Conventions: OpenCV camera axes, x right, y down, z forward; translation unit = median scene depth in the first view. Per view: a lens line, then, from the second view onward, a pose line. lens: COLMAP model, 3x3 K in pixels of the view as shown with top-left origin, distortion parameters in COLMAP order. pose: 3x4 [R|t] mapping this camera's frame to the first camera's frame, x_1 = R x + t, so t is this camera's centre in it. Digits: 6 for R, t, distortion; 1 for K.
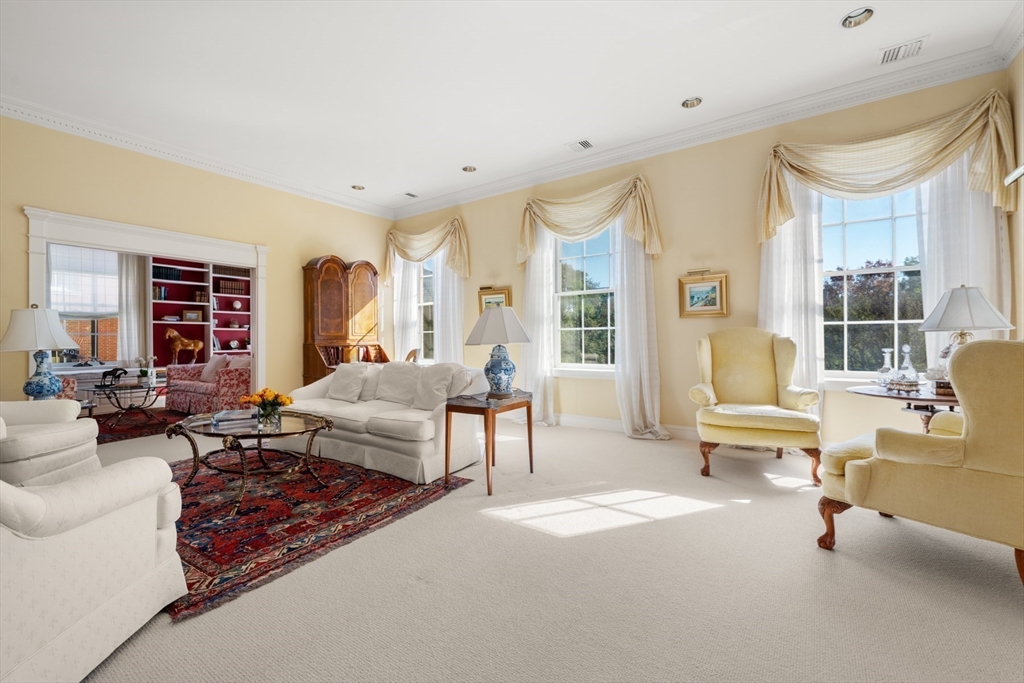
lens RADIAL K [[371.1, 0, 515.0], [0, 371.1, 340.0], [0, 0, 1]] dist [0.000249, 0.000057]
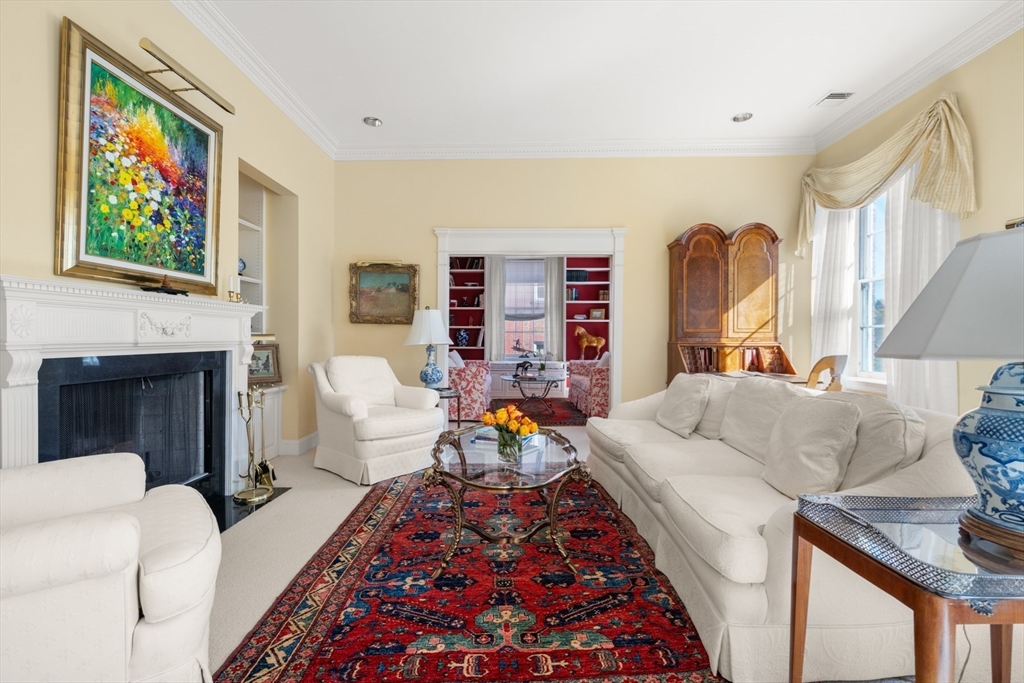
lens RADIAL K [[427.3, 0, 513.1], [0, 427.3, 340.3], [0, 0, 1]] dist [0.001144, -0.000756]
pose [[0.556172, 0.013160, -0.830963, 0.005132], [-0.009148, 0.999911, 0.009713, -0.001175], [0.831017, 0.002199, 0.556243, 0.206133]]
